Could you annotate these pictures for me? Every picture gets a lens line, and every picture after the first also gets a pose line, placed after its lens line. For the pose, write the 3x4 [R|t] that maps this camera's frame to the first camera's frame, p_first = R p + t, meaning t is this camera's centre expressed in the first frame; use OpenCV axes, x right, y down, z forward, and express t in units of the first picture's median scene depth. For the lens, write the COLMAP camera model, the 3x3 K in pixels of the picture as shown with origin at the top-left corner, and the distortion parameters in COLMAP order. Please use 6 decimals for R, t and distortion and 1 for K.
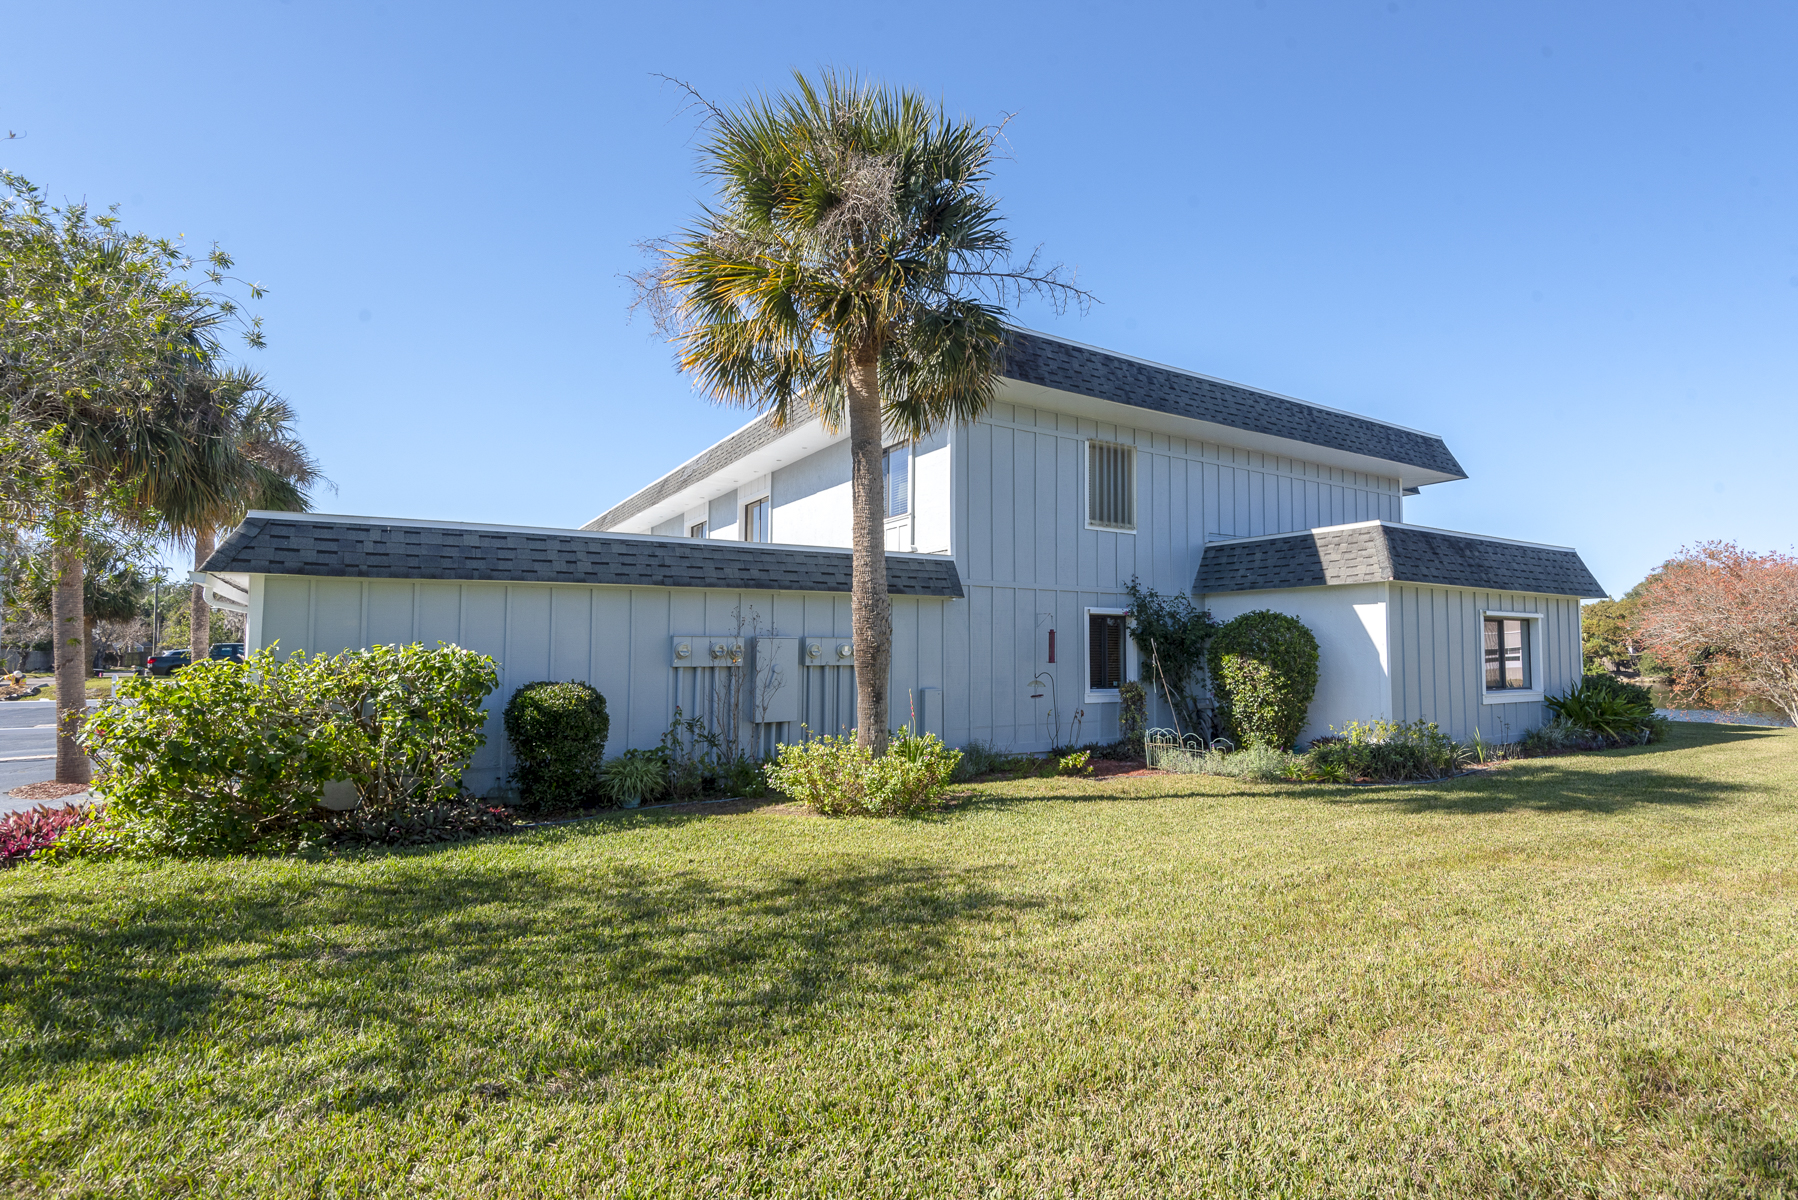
lens RADIAL K [[888.8, 0, 899.0], [0, 888.8, 600.0], [0, 0, 1]] dist [-0.004300, -0.000489]
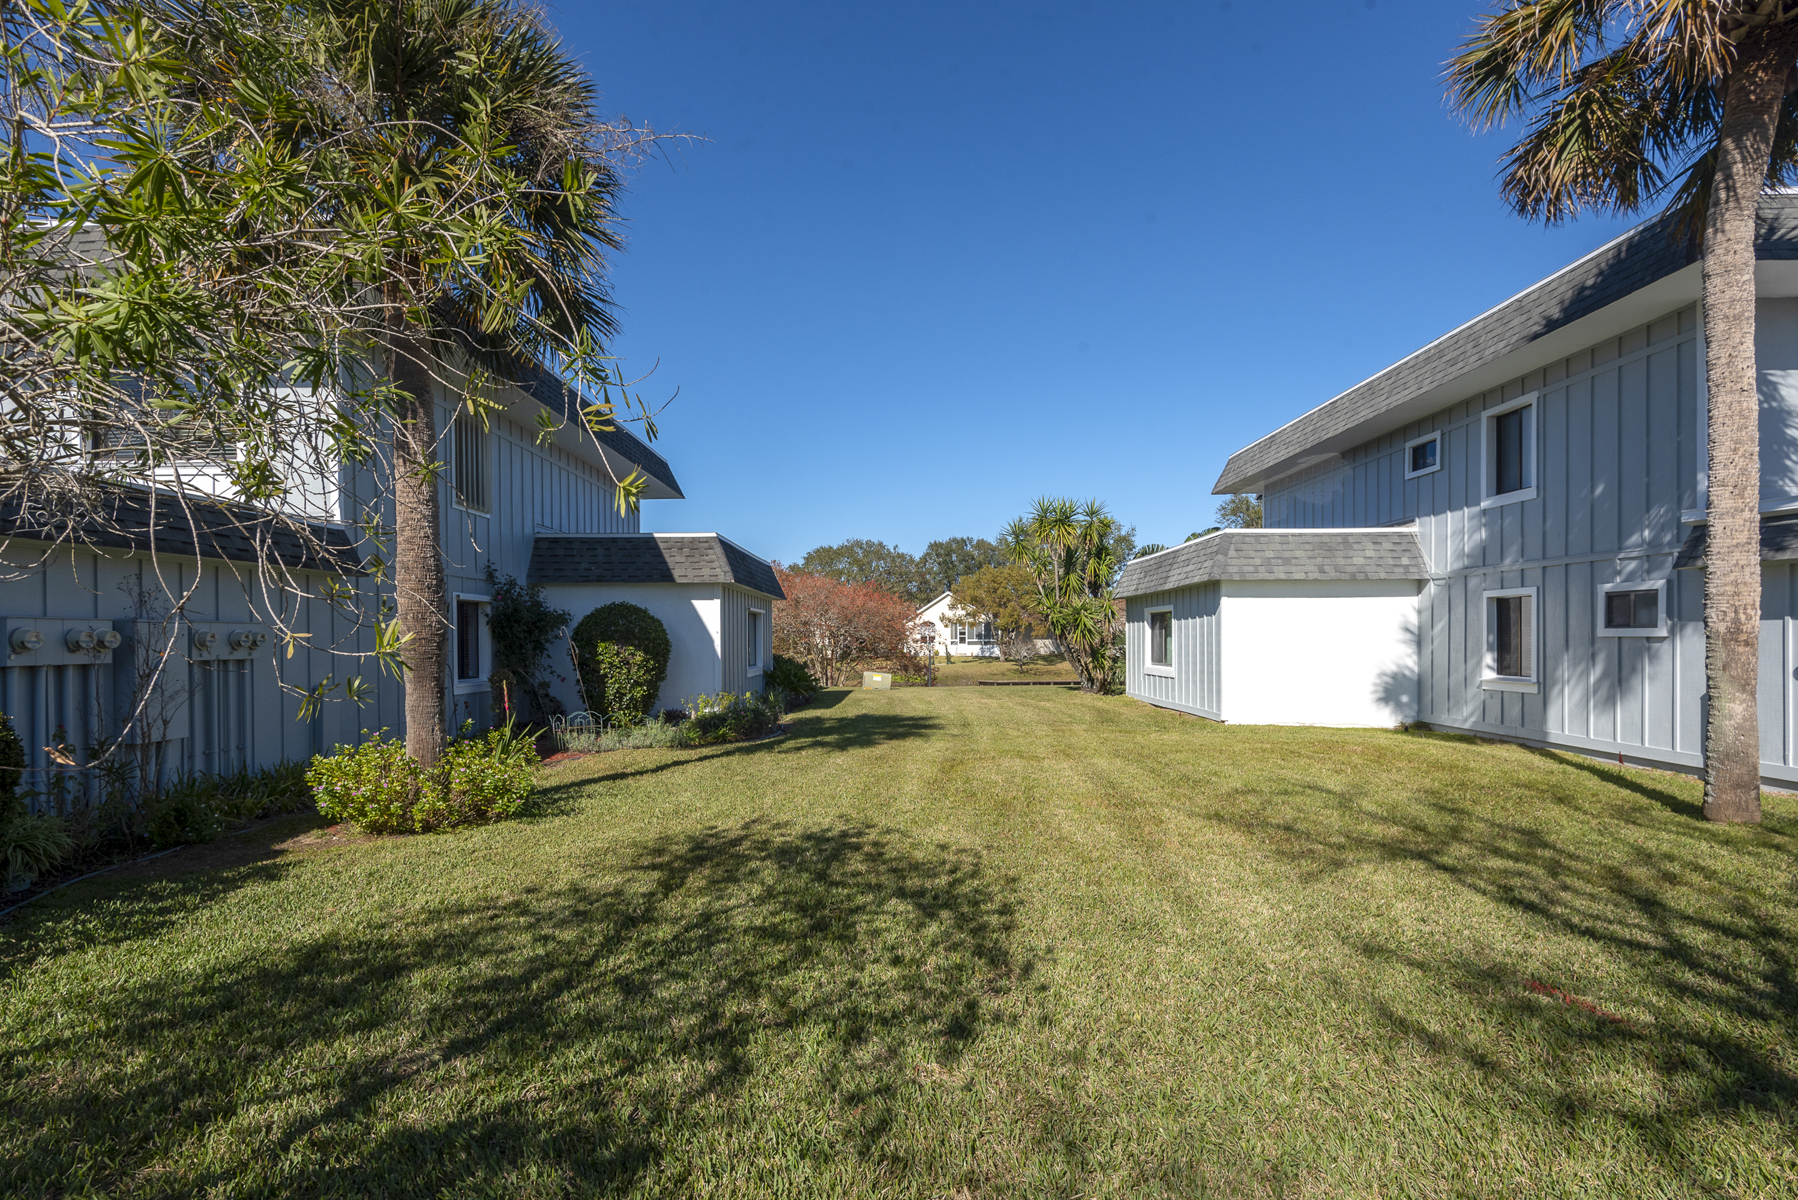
lens RADIAL K [[885.7, 0, 896.1], [0, 885.7, 643.7], [0, 0, 1]] dist [-0.000756, -0.000137]
pose [[0.545537, -0.008209, 0.838047, -0.362447], [-0.042872, 0.998370, 0.037687, 0.007598], [-0.836990, -0.056488, 0.544295, 0.110774]]
